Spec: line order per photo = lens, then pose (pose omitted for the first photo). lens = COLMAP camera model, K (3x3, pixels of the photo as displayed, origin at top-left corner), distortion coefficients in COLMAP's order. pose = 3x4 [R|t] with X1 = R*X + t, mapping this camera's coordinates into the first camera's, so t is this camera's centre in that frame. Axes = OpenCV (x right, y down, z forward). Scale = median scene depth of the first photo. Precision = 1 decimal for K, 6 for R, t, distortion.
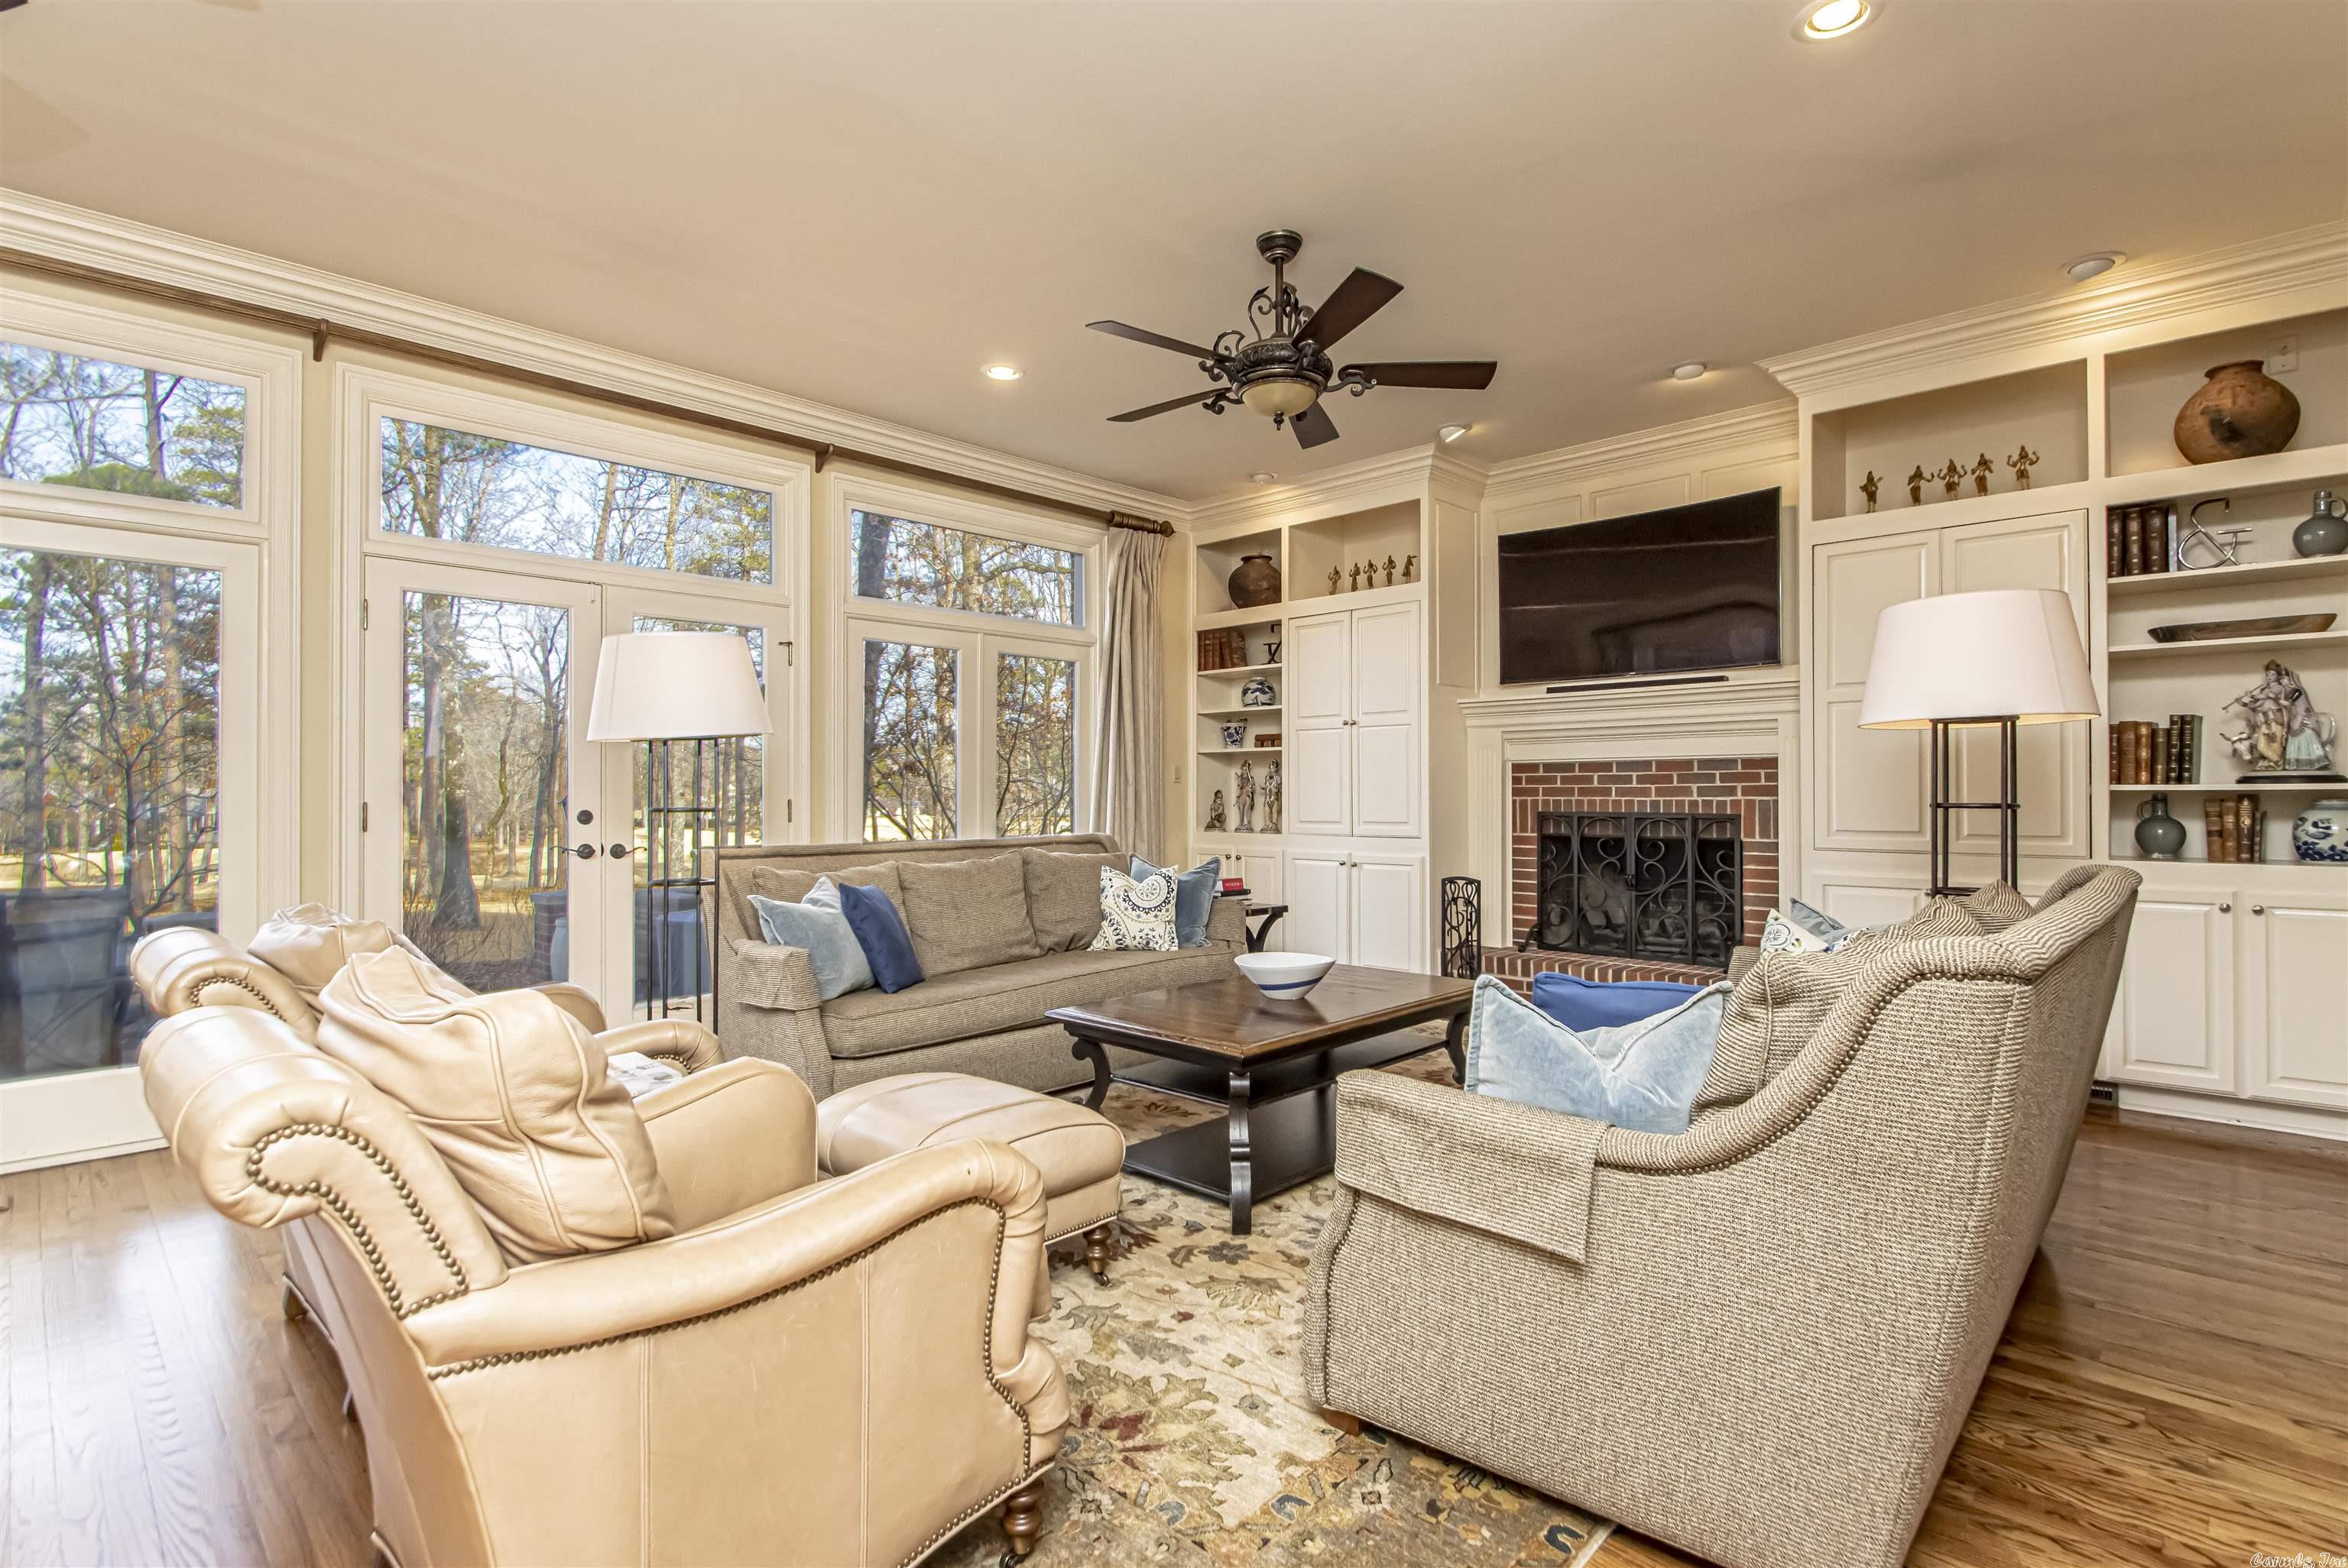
lens RADIAL K [[1107.6, 0, 1174.0], [0, 1107.6, 784.0], [0, 0, 1]] dist [0.000494, -0.000644]
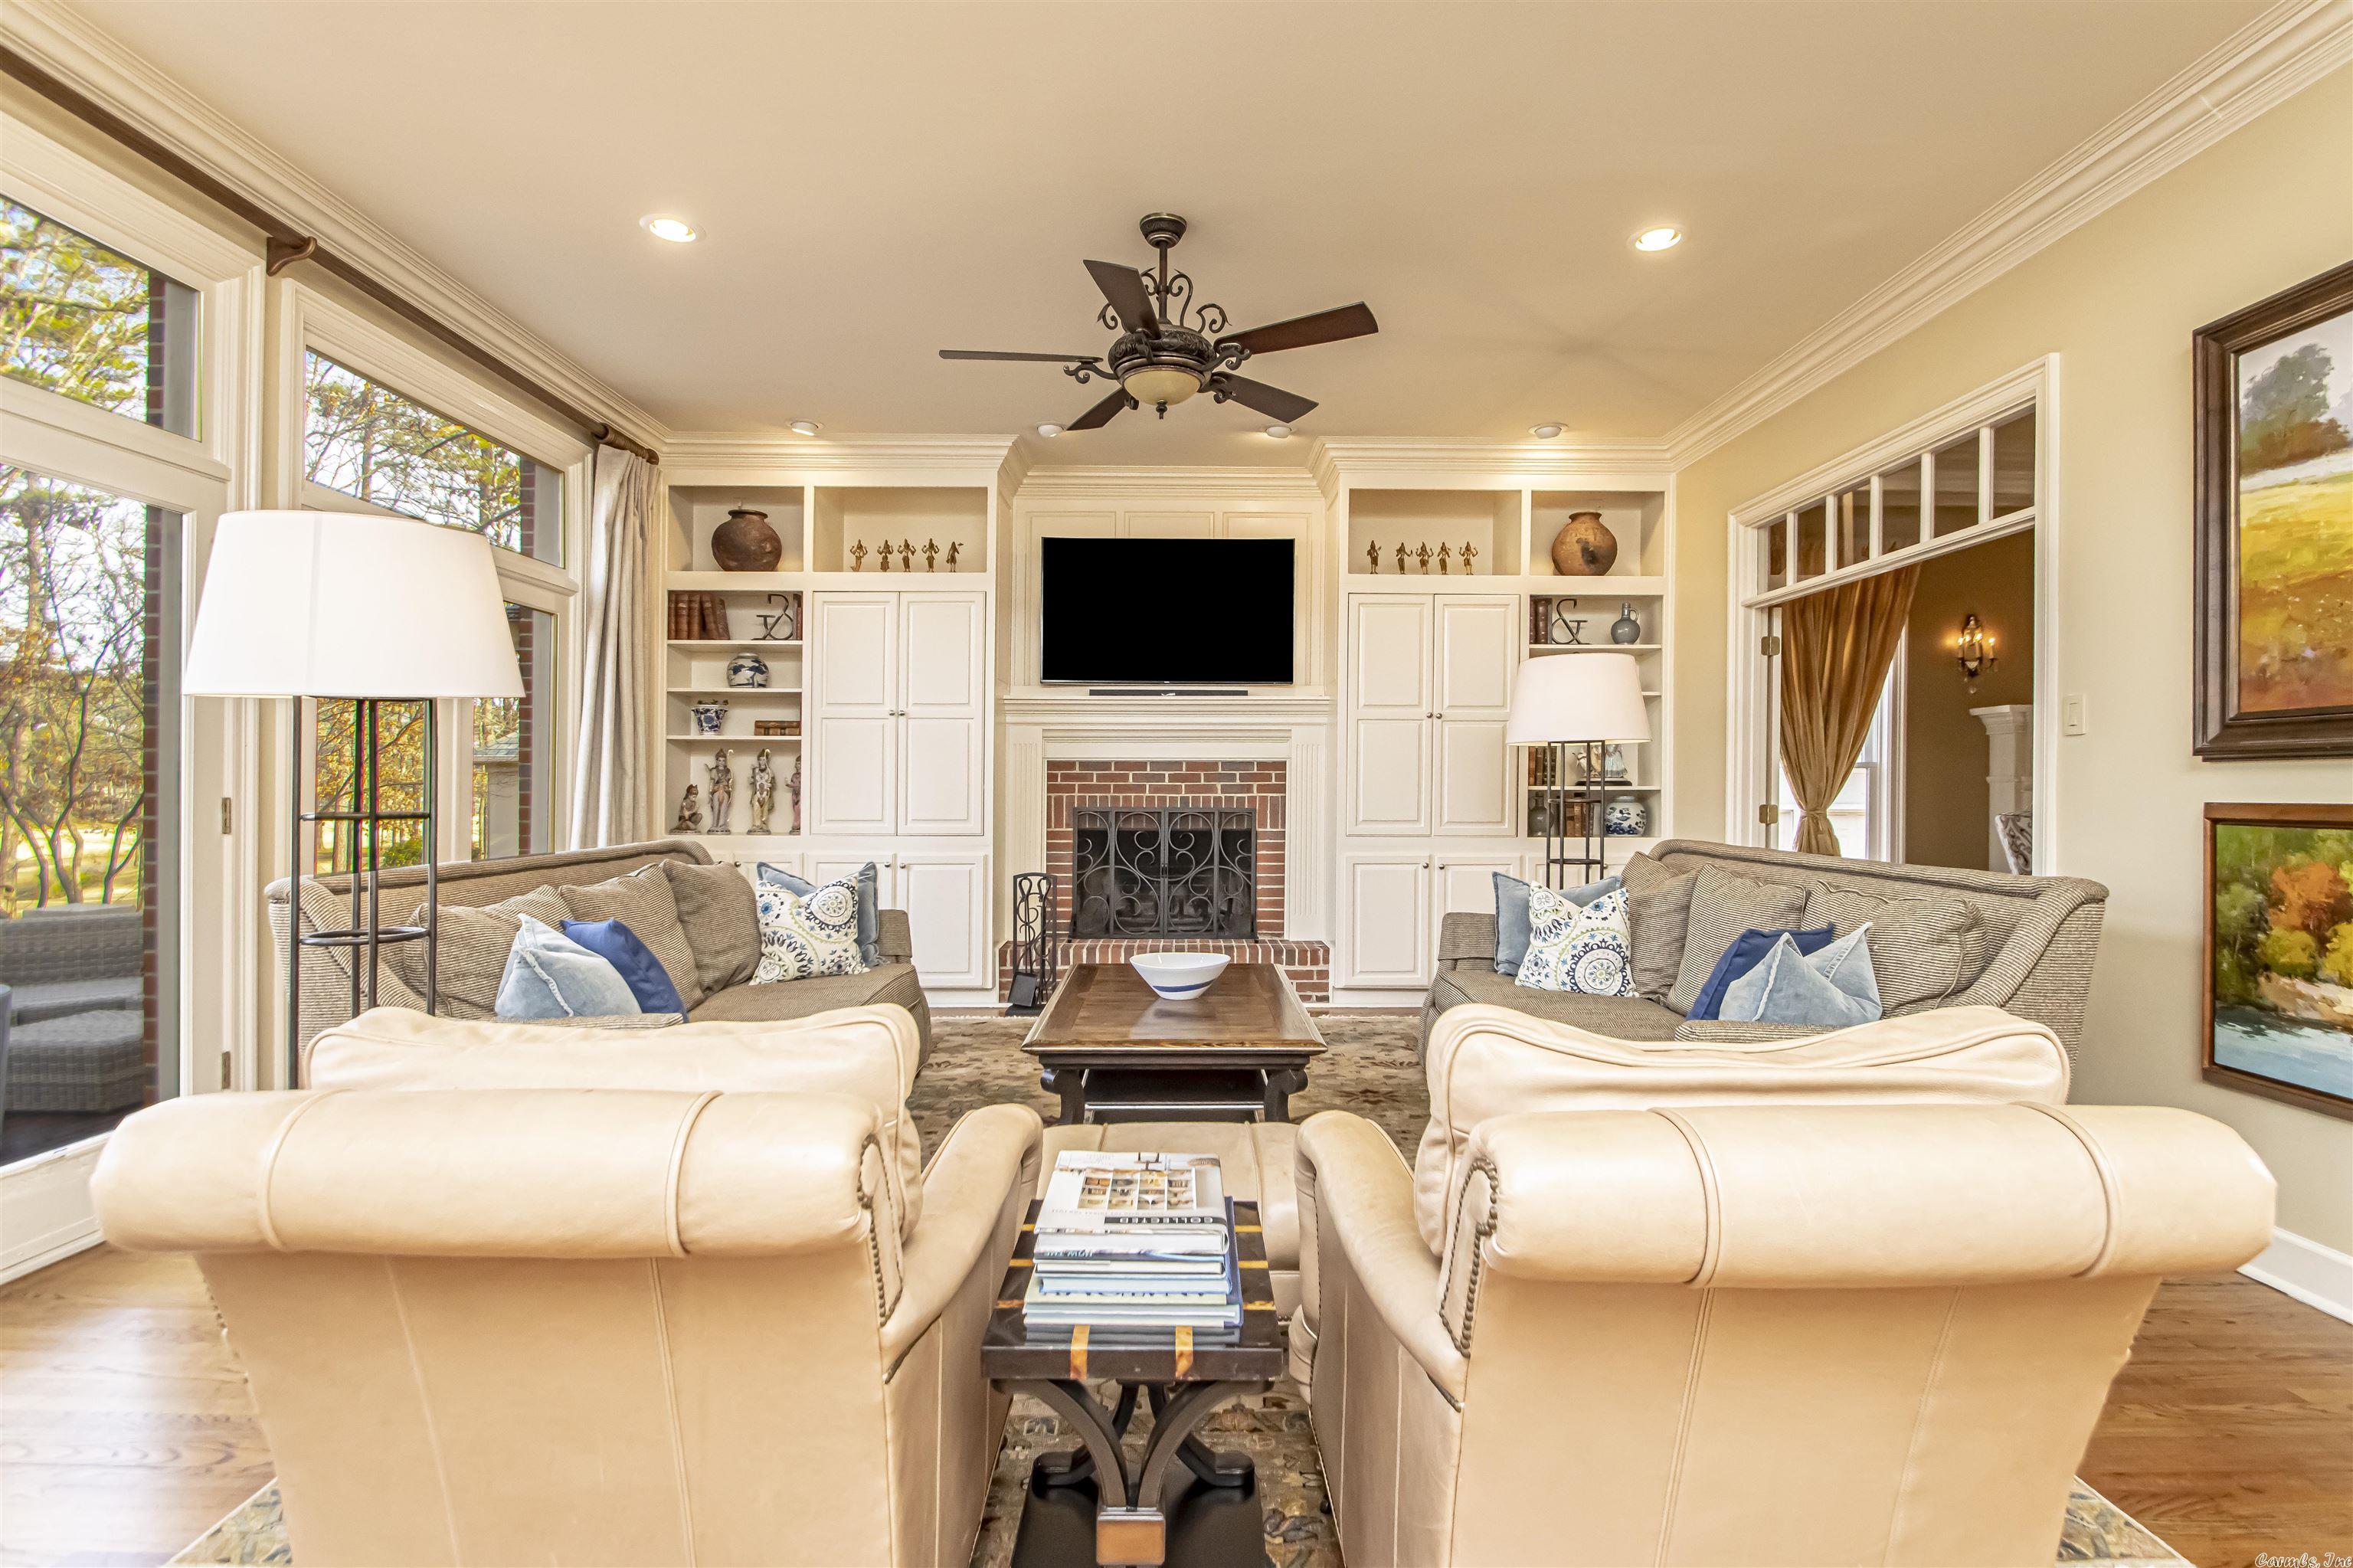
lens RADIAL K [[1139.6, 0, 1176.5], [0, 1139.6, 784.0], [0, 0, 1]] dist [-0.000260, -0.000216]
pose [[0.722544, 0.006924, 0.691290, -0.367883], [-0.010245, 0.999947, 0.000693, 0.001112], [-0.691249, -0.007582, 0.722577, 0.164861]]
